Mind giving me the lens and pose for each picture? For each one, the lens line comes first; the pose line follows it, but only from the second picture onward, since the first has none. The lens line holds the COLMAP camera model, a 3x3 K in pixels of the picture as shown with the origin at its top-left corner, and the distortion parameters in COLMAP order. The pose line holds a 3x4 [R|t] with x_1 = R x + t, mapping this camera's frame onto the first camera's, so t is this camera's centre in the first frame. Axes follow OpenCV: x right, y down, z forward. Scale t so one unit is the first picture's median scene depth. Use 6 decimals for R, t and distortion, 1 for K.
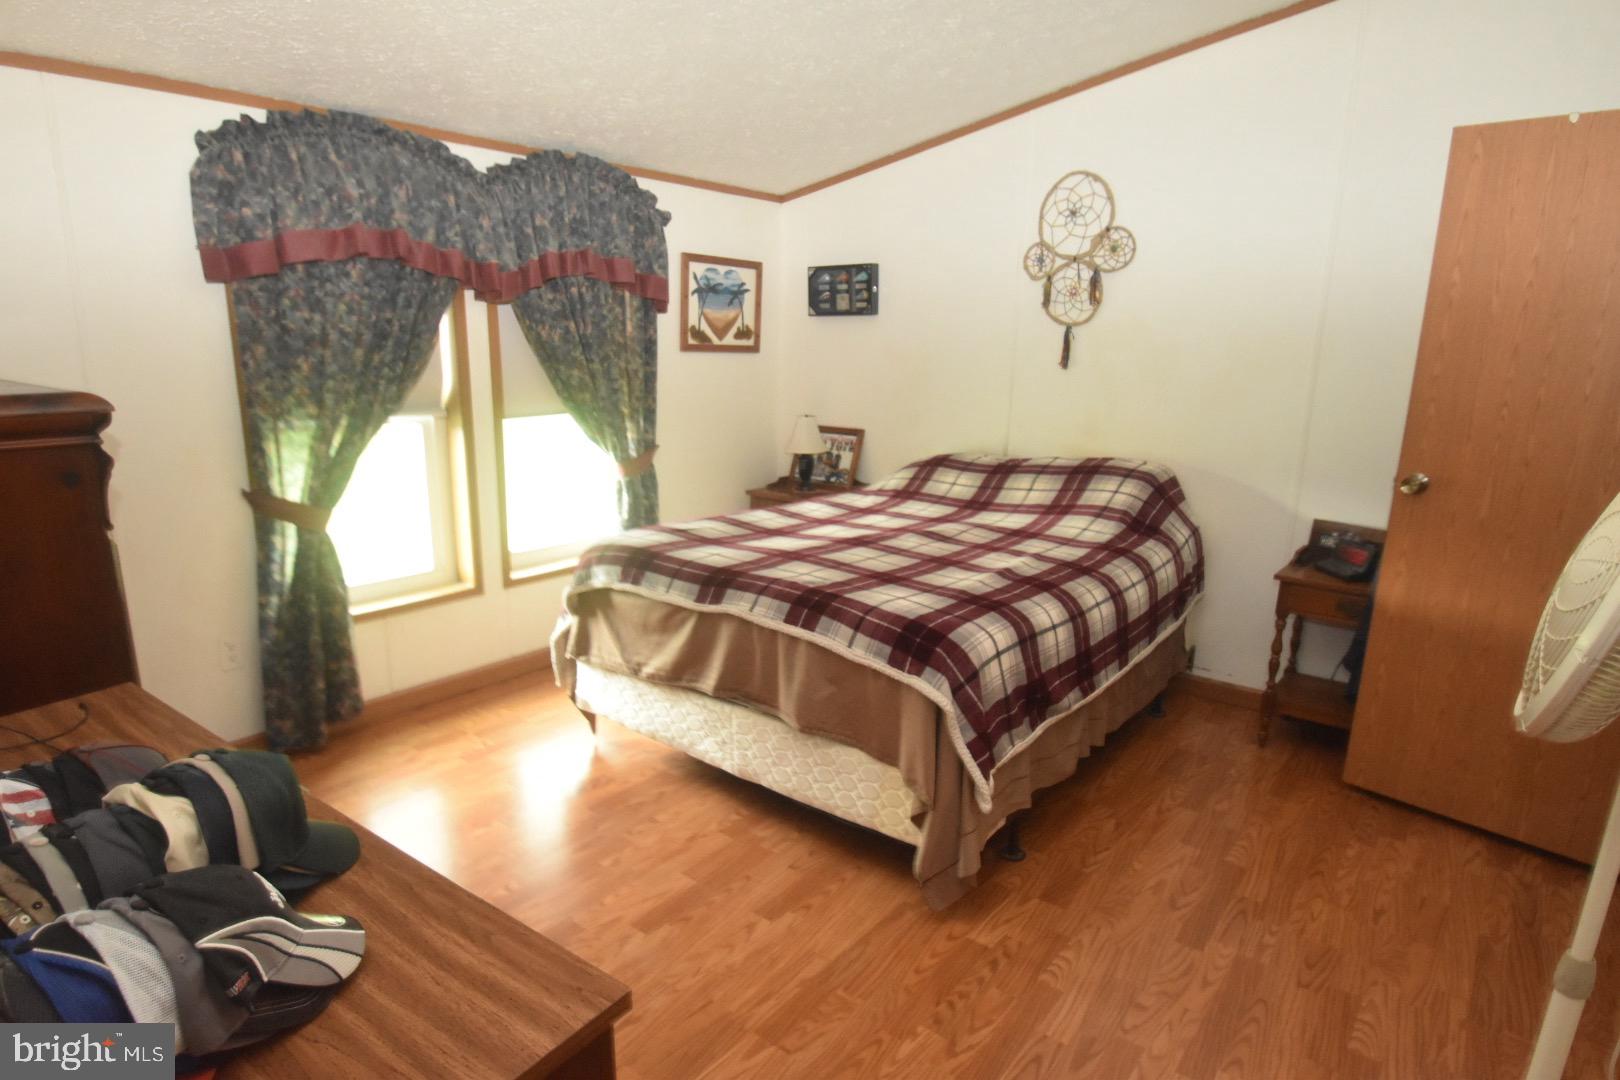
lens RADIAL K [[912.9, 0, 794.2], [0, 912.9, 570.4], [0, 0, 1]] dist [-0.012012, -0.014022]
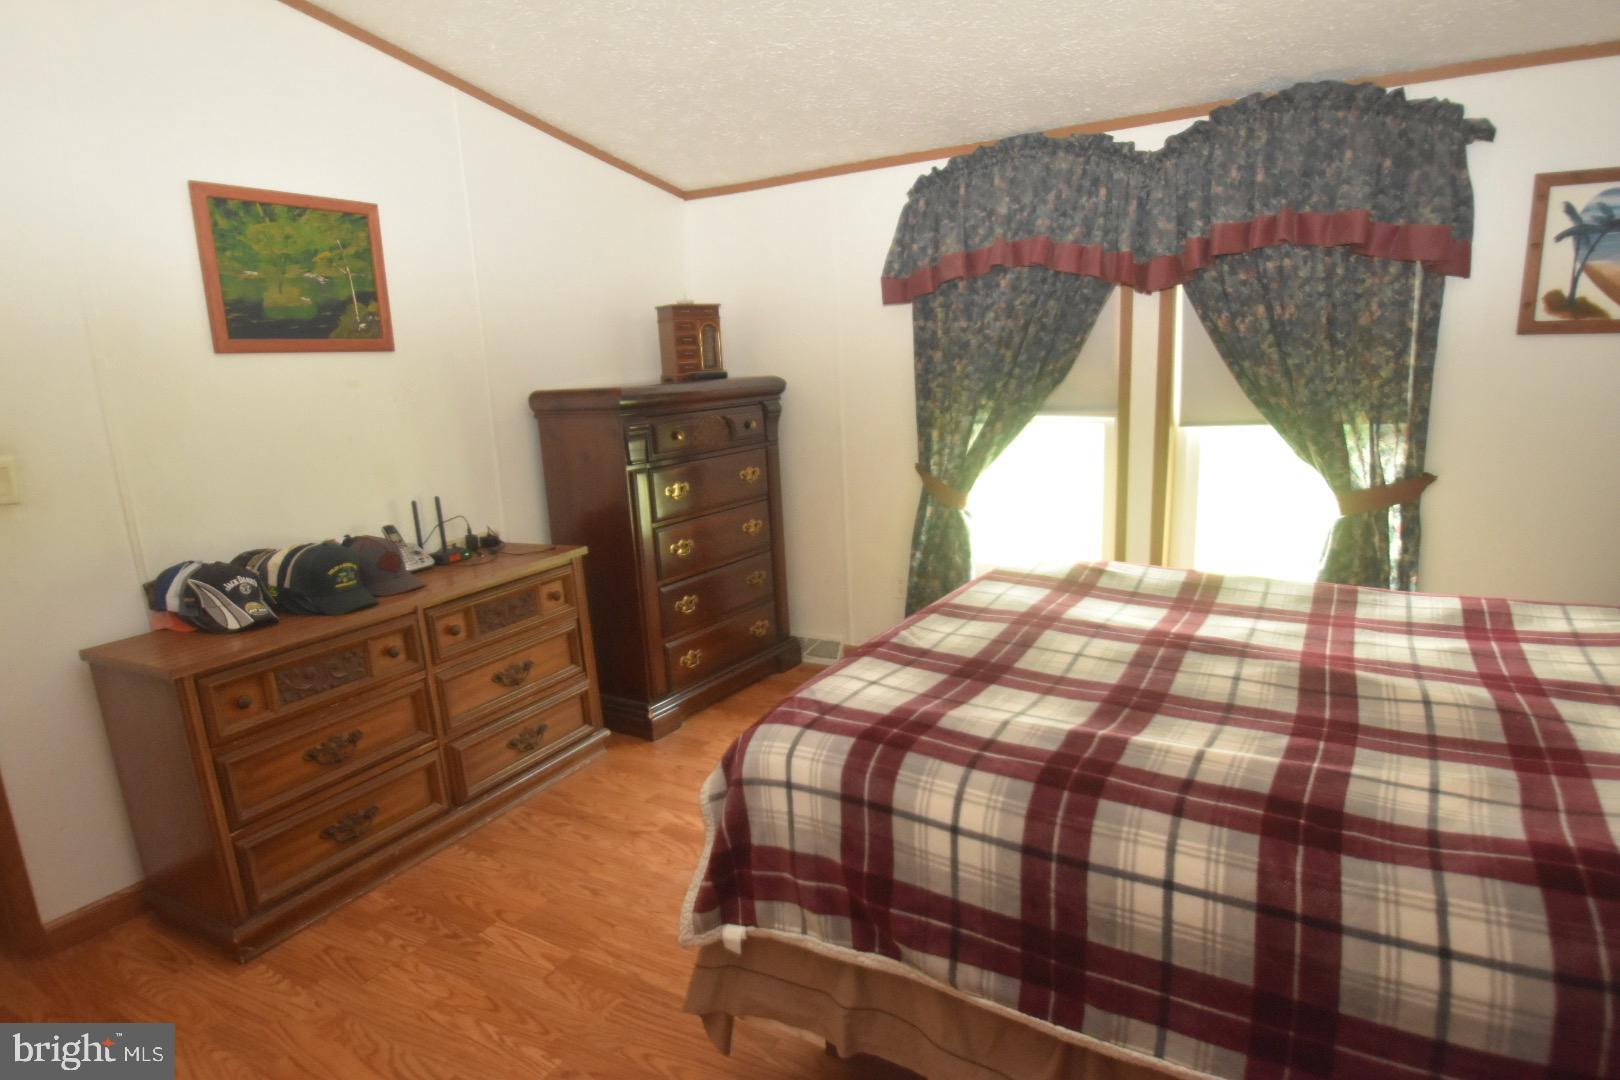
lens RADIAL K [[912.9, 0, 812.9], [0, 912.9, 568.1], [0, 0, 1]] dist [-0.012012, -0.014022]
pose [[0.124784, 0.202713, -0.971255, 0.598278], [-0.196625, 0.964544, 0.176051, -0.132442], [0.972506, 0.169005, 0.160218, 0.611605]]
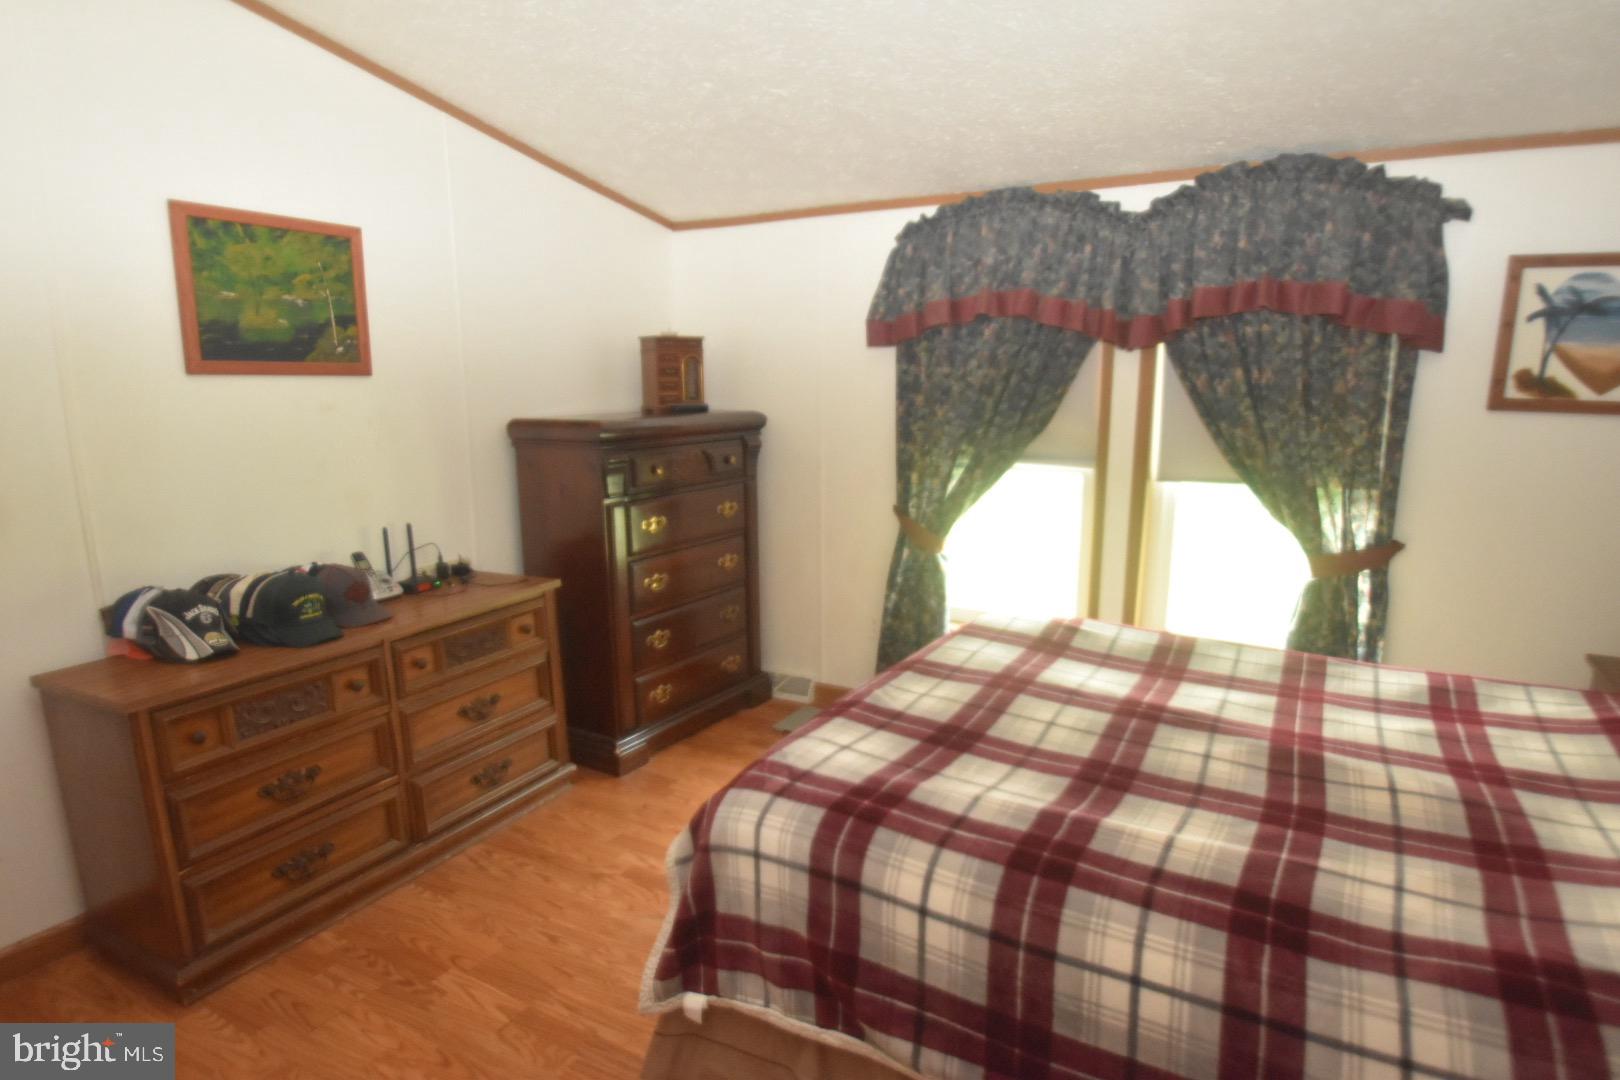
lens RADIAL K [[912.9, 0, 814.4], [0, 912.9, 569.3], [0, 0, 1]] dist [-0.012012, -0.014022]
pose [[0.147078, 0.190225, -0.970661, 0.589165], [-0.237693, 0.959374, 0.151997, -0.156404], [0.960141, 0.208364, 0.186318, 0.605286]]
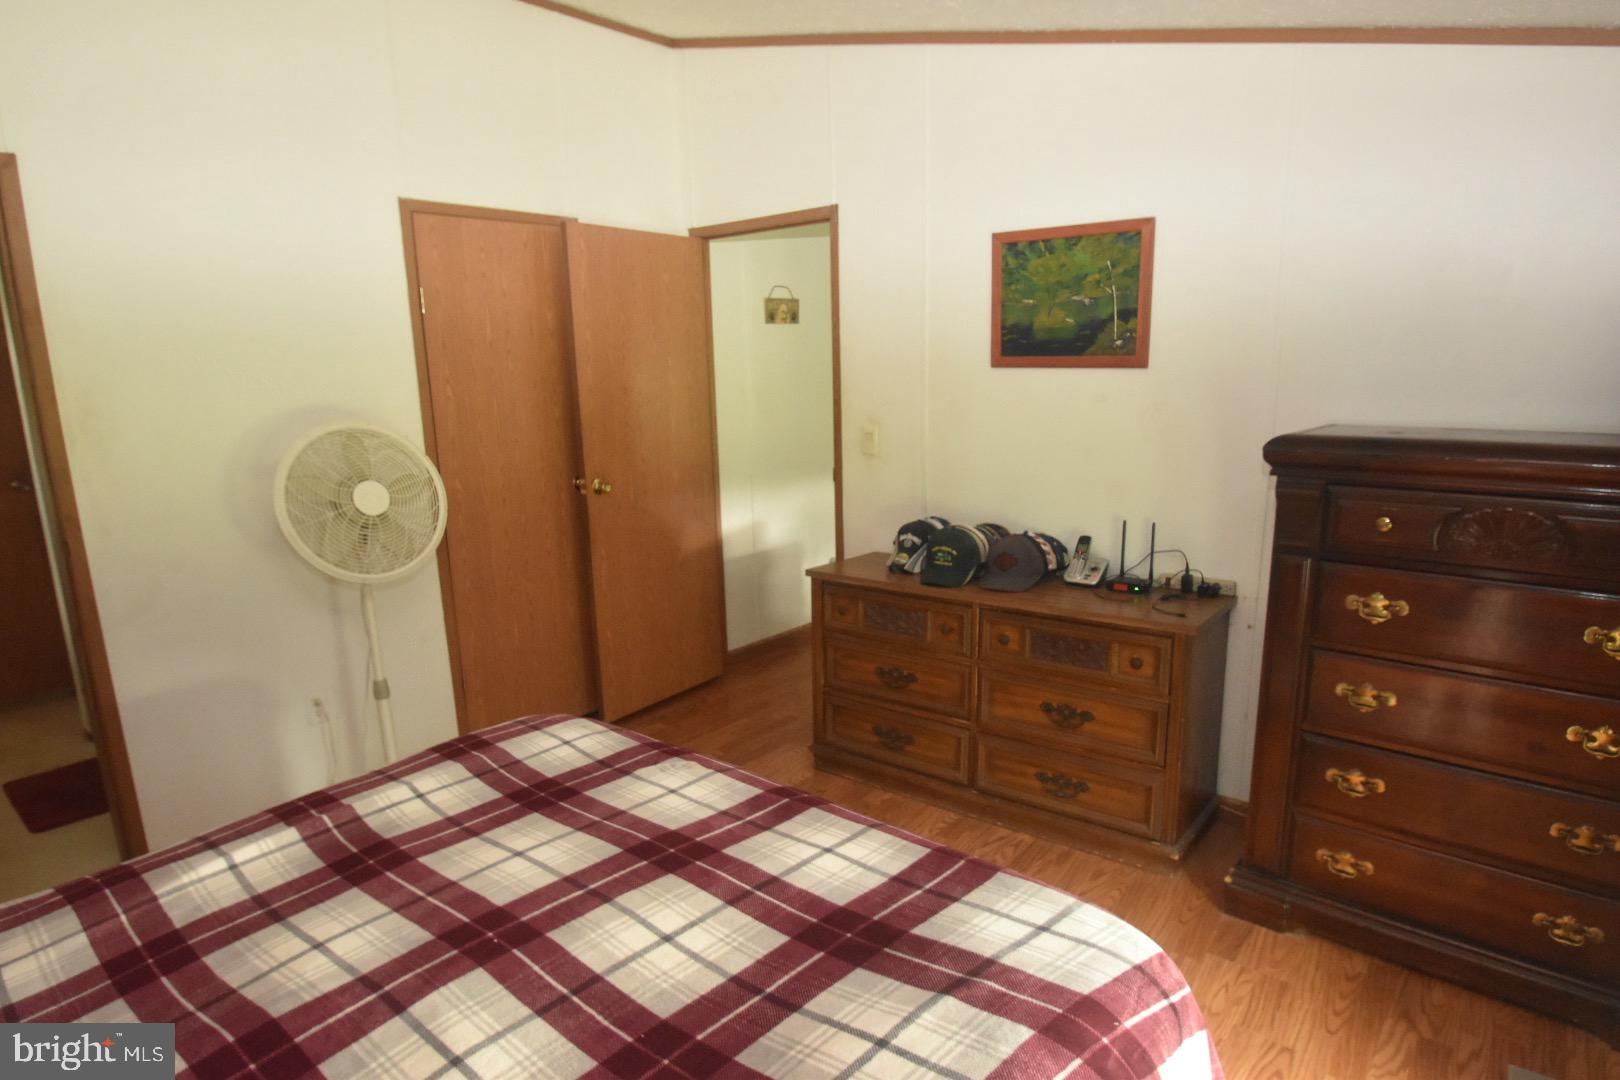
lens RADIAL K [[912.9, 0, 805.5], [0, 912.9, 565.9], [0, 0, 1]] dist [-0.012012, -0.014022]
pose [[-0.999786, -0.000964, 0.020658, -0.071688], [0.008469, 0.892217, 0.451528, -0.331318], [-0.018867, 0.451606, -0.892018, 1.198925]]
